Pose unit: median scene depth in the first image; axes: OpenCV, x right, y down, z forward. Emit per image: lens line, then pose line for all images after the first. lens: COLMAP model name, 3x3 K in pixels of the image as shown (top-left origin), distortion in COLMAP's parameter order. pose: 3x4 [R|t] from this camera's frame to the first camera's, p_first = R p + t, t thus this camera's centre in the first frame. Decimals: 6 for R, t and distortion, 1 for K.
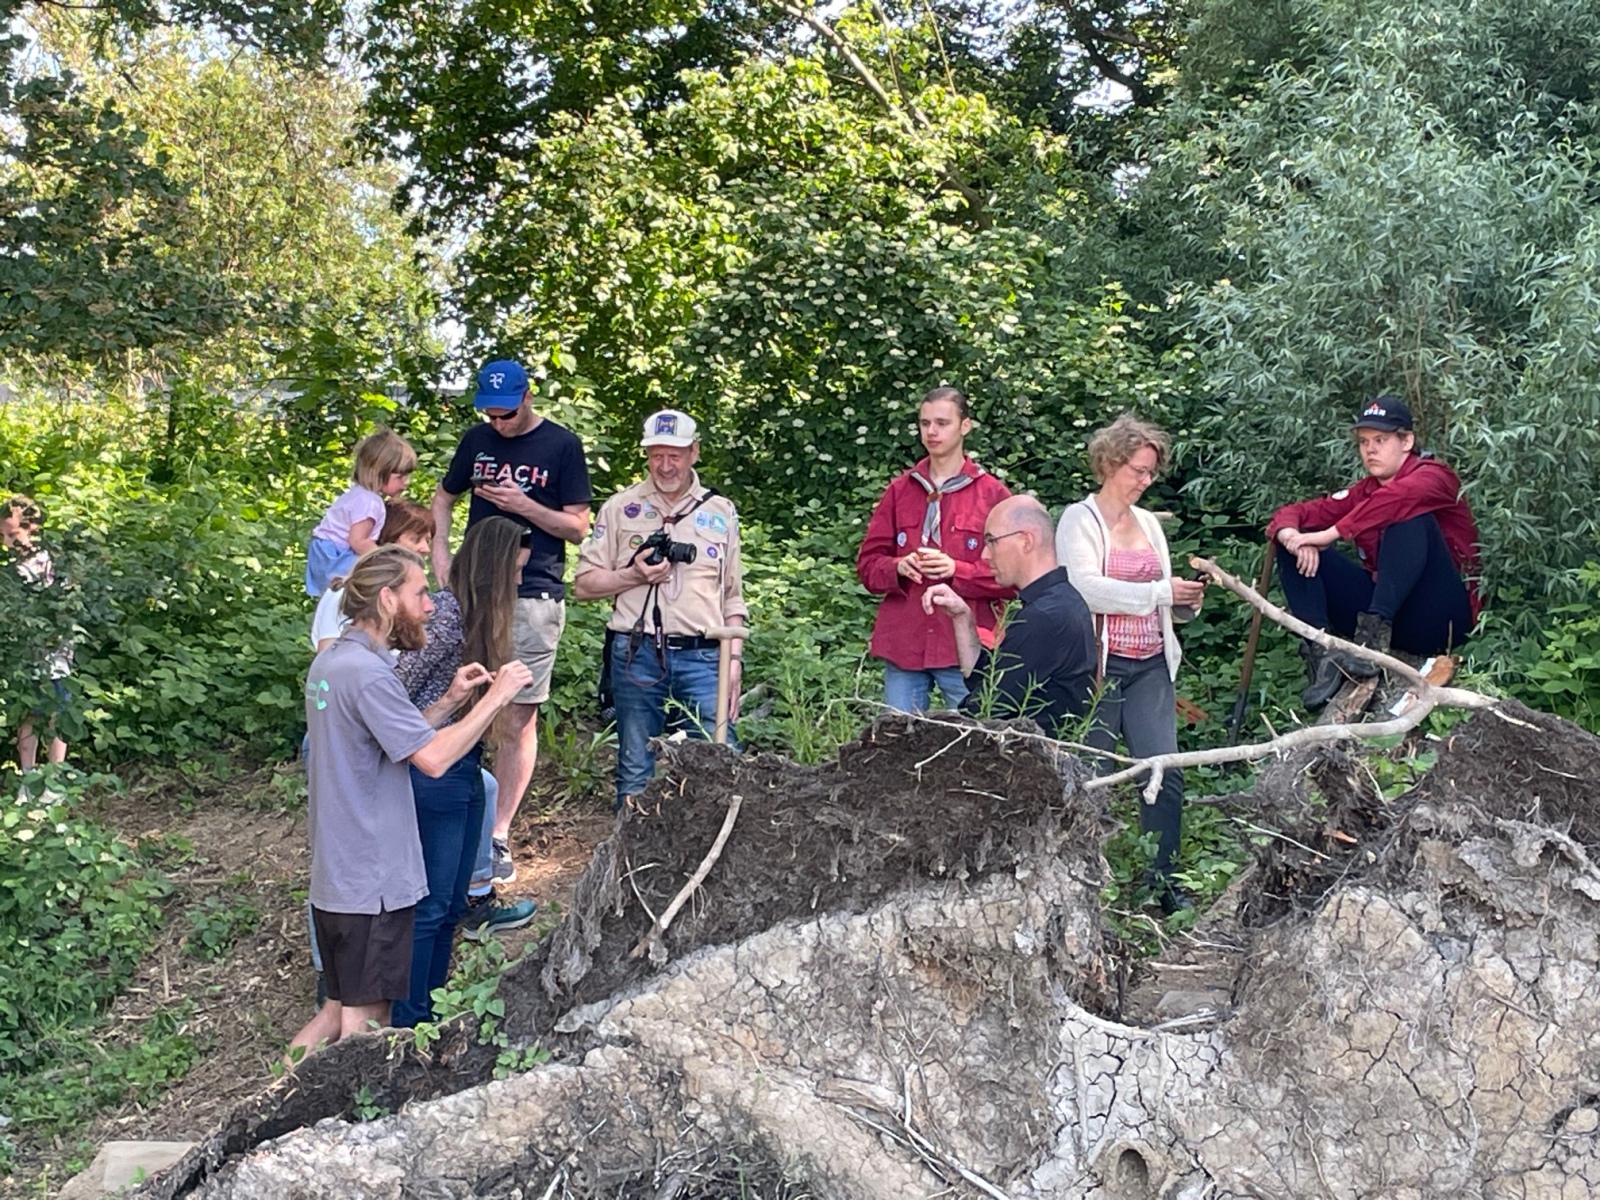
lens RADIAL K [[3231.3, 0, 800.0], [0, 3231.3, 600.0], [0, 0, 1]] dist [0.054402, 0.171502]
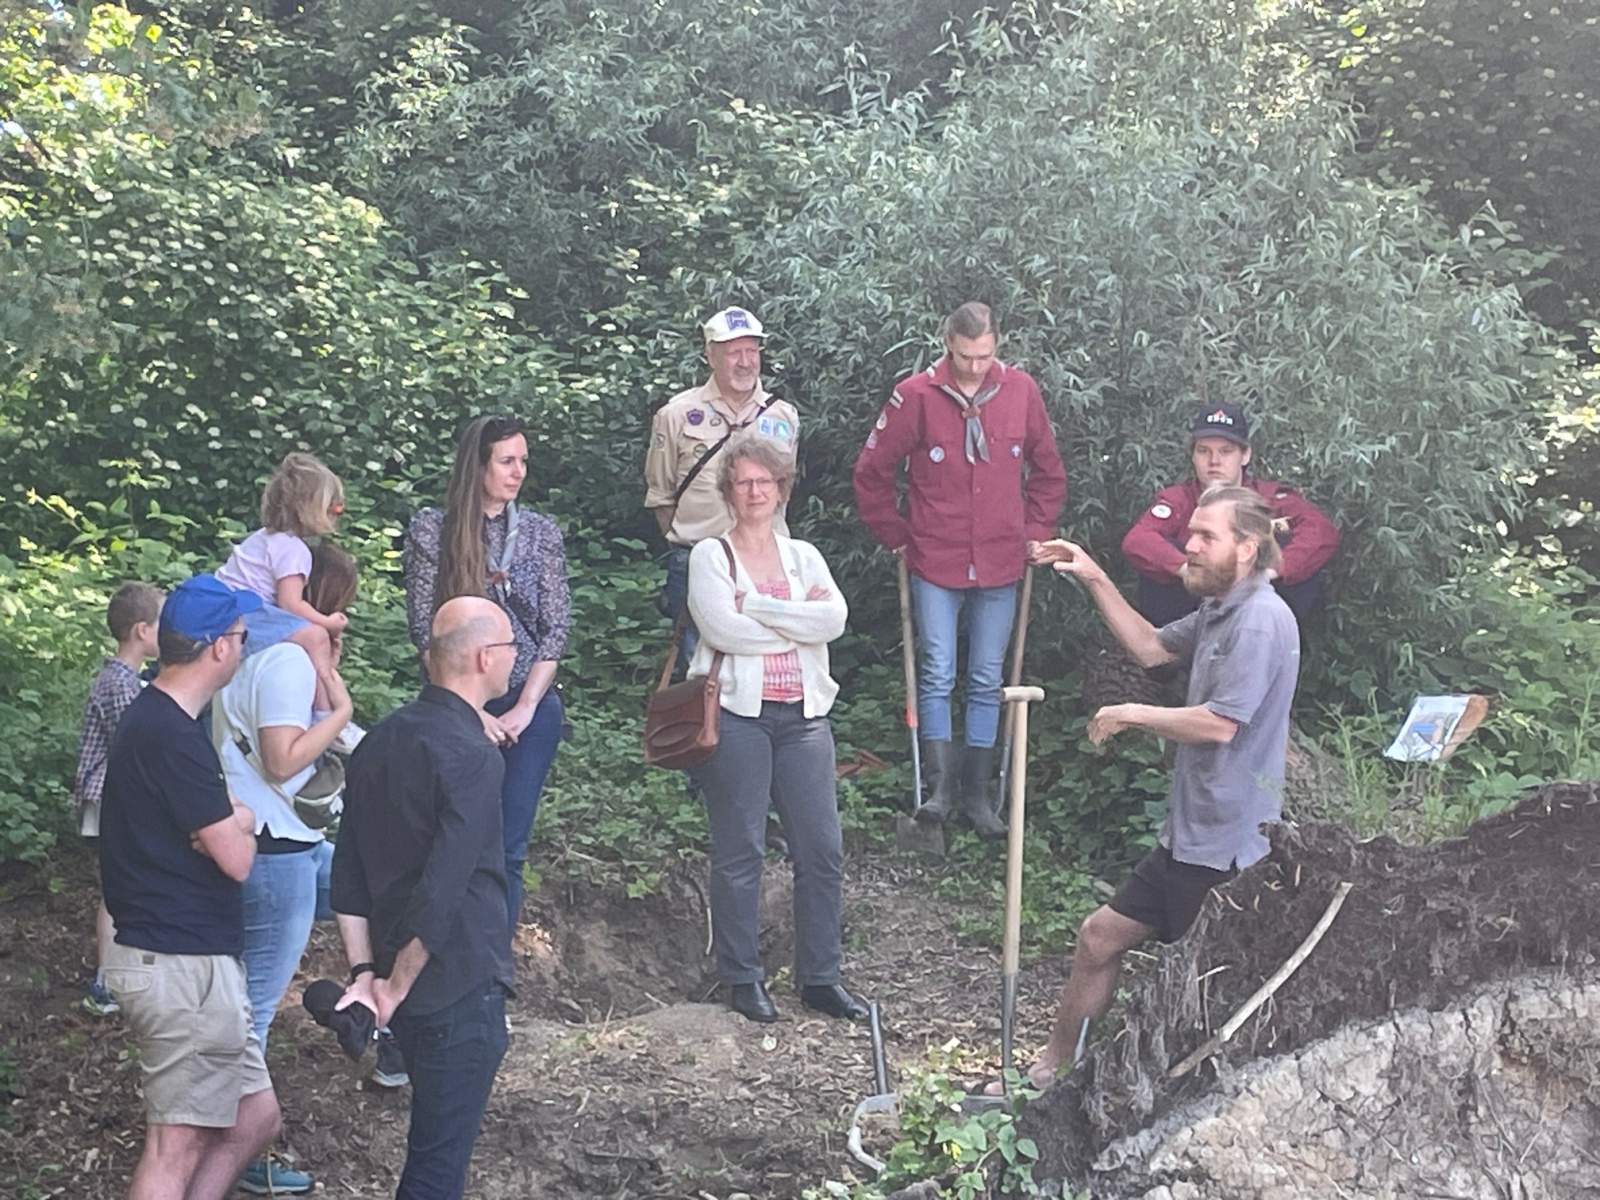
lens RADIAL K [[3999.7, 0, 800.9], [0, 3999.7, 645.0], [0, 0, 1]] dist [0.004842, 1.764345]
pose [[0.904907, -0.026175, 0.424804, -0.598490], [0.022499, 0.999653, 0.013668, -0.021552], [-0.425014, -0.002811, 0.905182, 0.080776]]
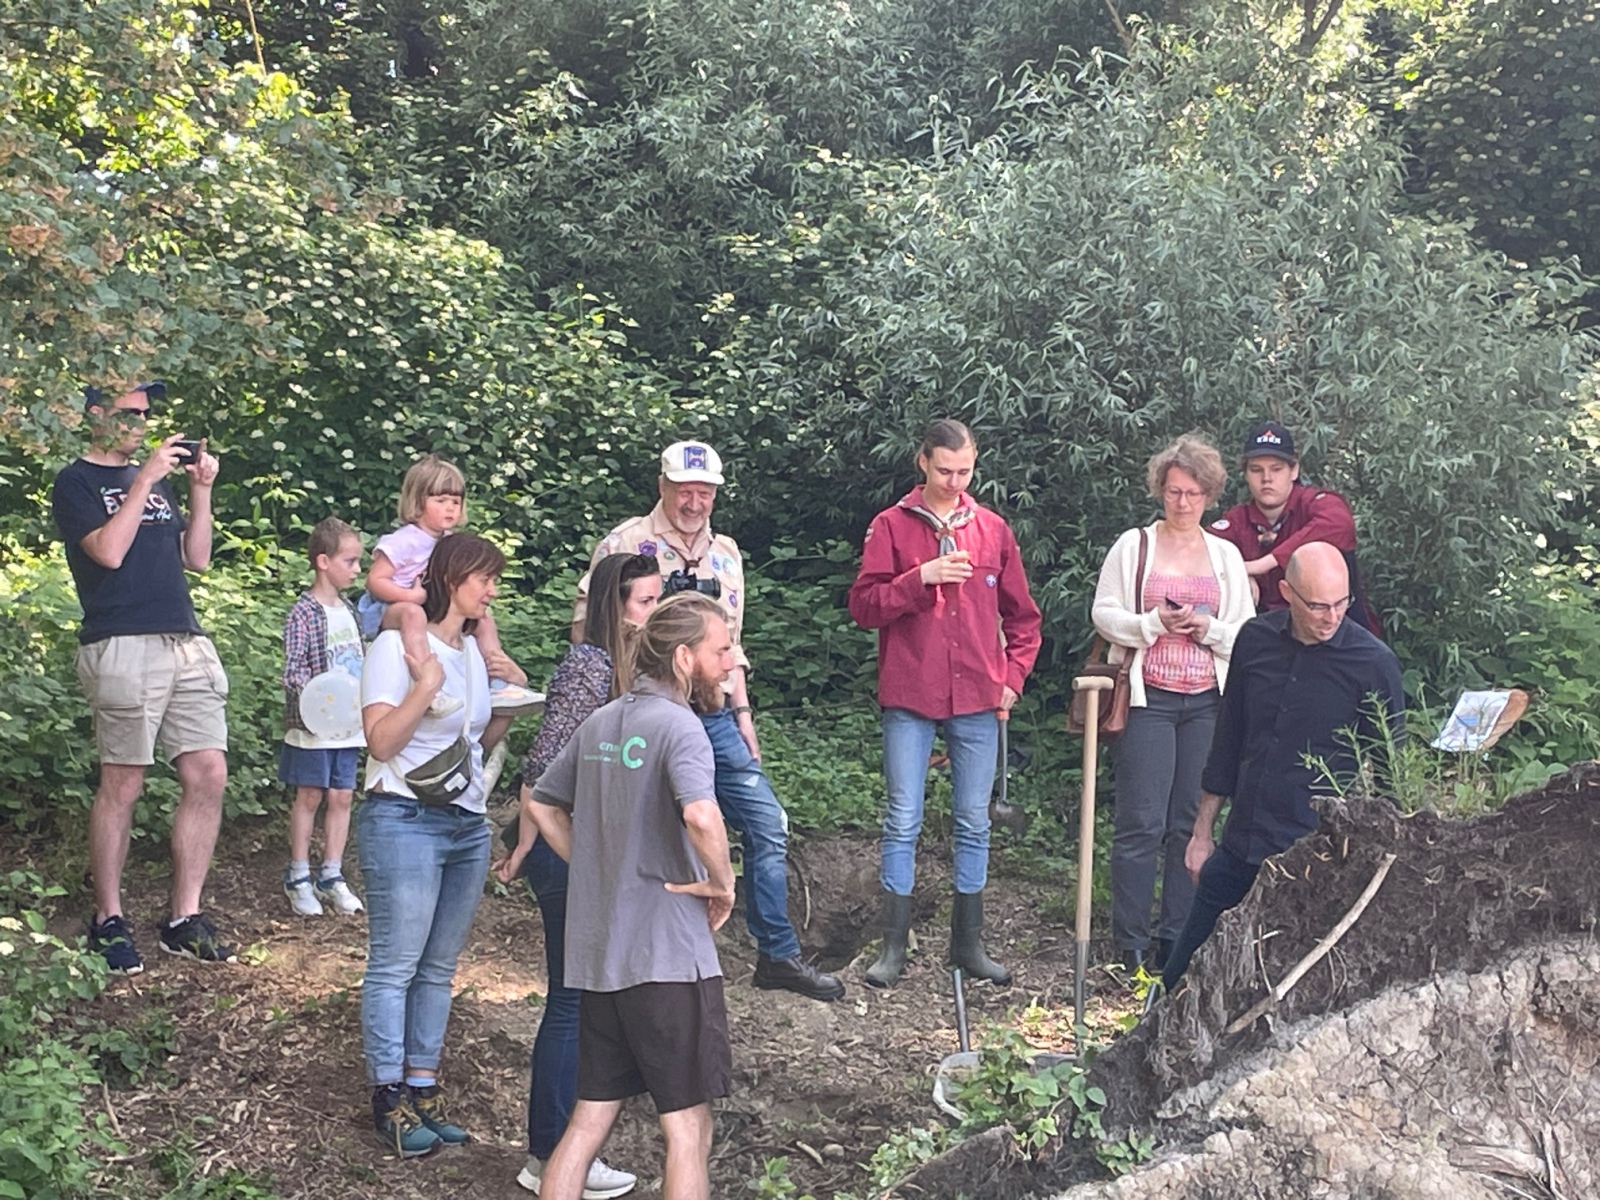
lens RADIAL K [[3802.4, 0, 800.0], [0, 3802.4, 600.0], [0, 0, 1]] dist [0.111694, 0.221563]
pose [[0.915313, -0.017744, 0.402353, -0.616659], [0.021624, 0.999753, -0.005104, -0.012239], [-0.402163, 0.013372, 0.915470, 0.038284]]
